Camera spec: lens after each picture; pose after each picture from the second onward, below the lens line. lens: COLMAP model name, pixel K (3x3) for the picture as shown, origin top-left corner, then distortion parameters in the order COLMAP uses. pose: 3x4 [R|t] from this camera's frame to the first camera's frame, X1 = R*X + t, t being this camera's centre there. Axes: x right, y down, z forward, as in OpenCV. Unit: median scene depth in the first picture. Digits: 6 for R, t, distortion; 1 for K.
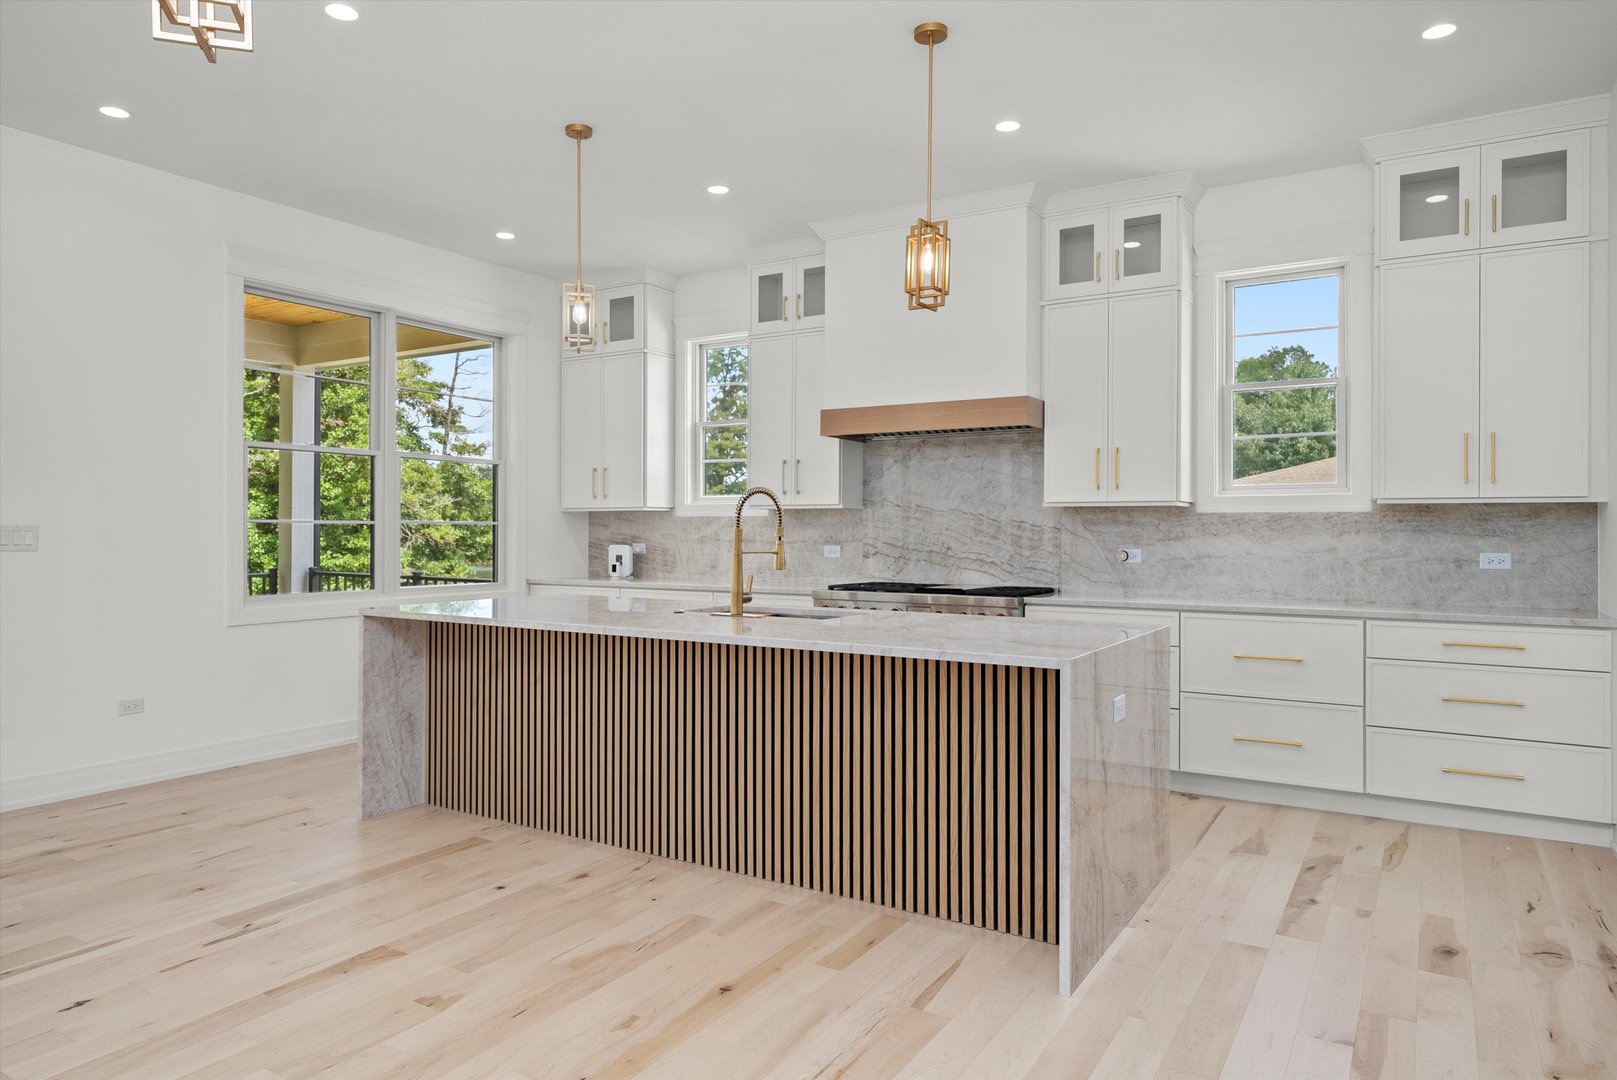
lens RADIAL K [[1010.3, 0, 804.2], [0, 1010.3, 526.2], [0, 0, 1]] dist [0.000108, 0.001936]
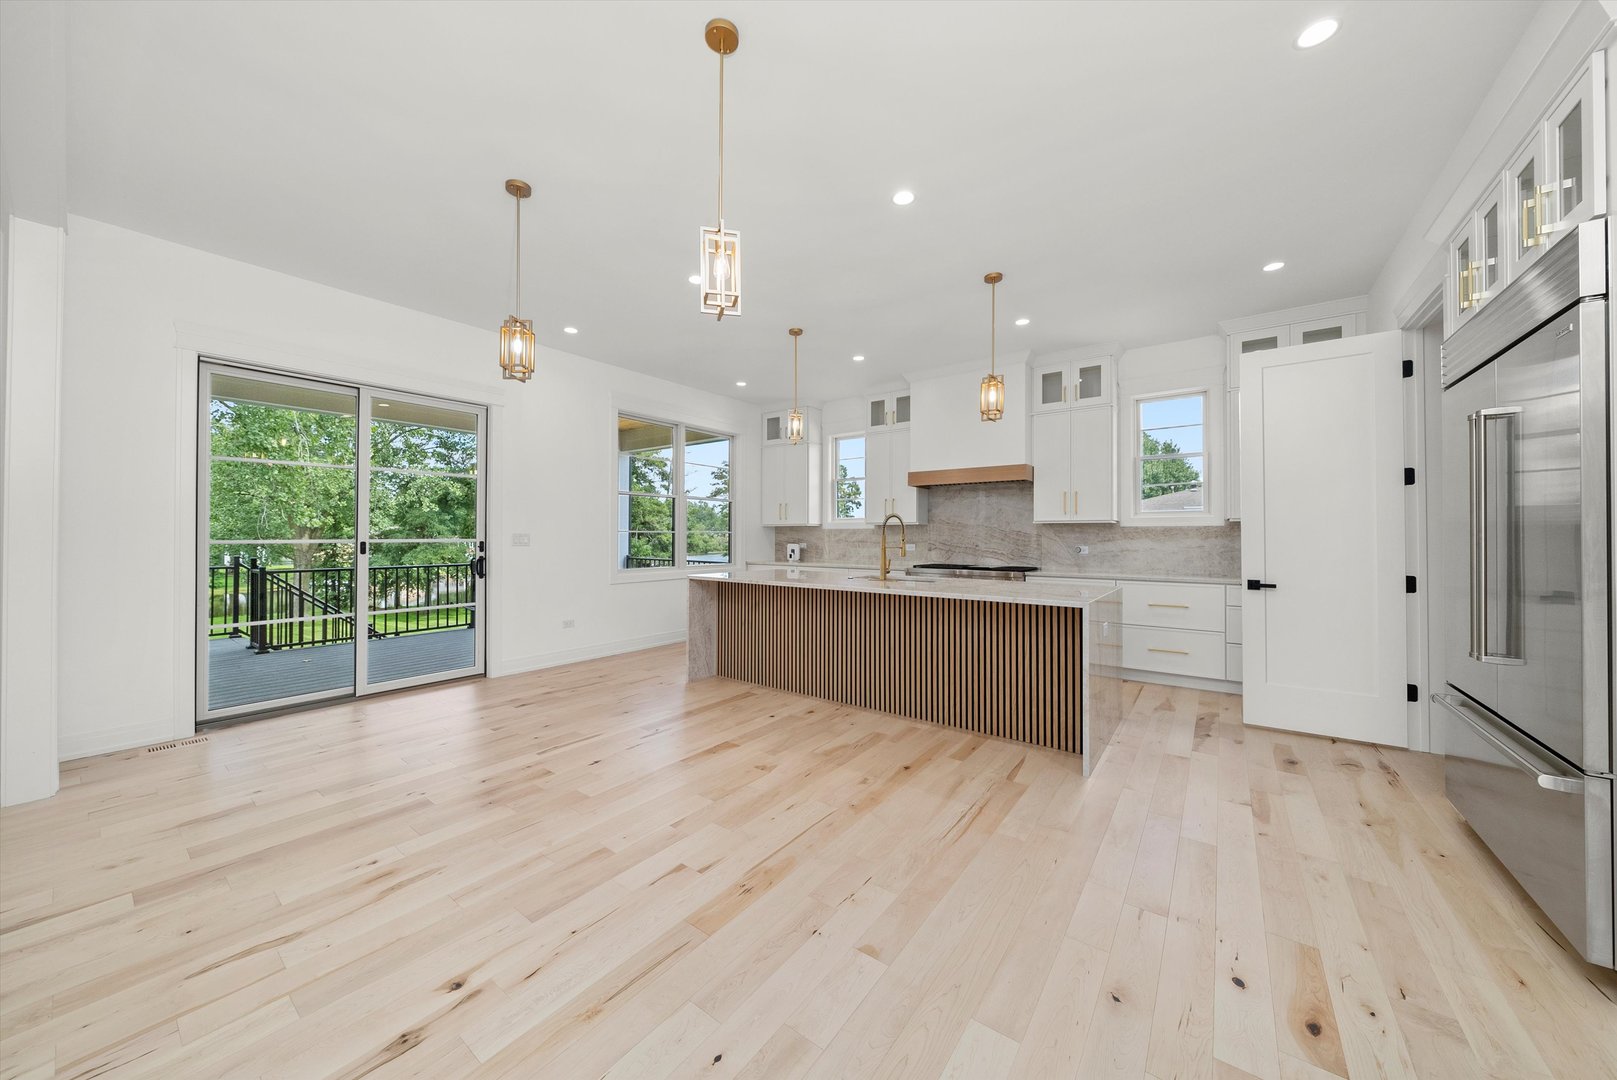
lens RADIAL K [[555.5, 0, 803.5], [0, 555.5, 529.6], [0, 0, 1]] dist [-0.006555, -0.000213]
pose [[0.995990, -0.000816, -0.089465, -0.096401], [0.000114, 0.999969, -0.007853, 0.000085], [0.089468, 0.007811, 0.995959, -0.055337]]
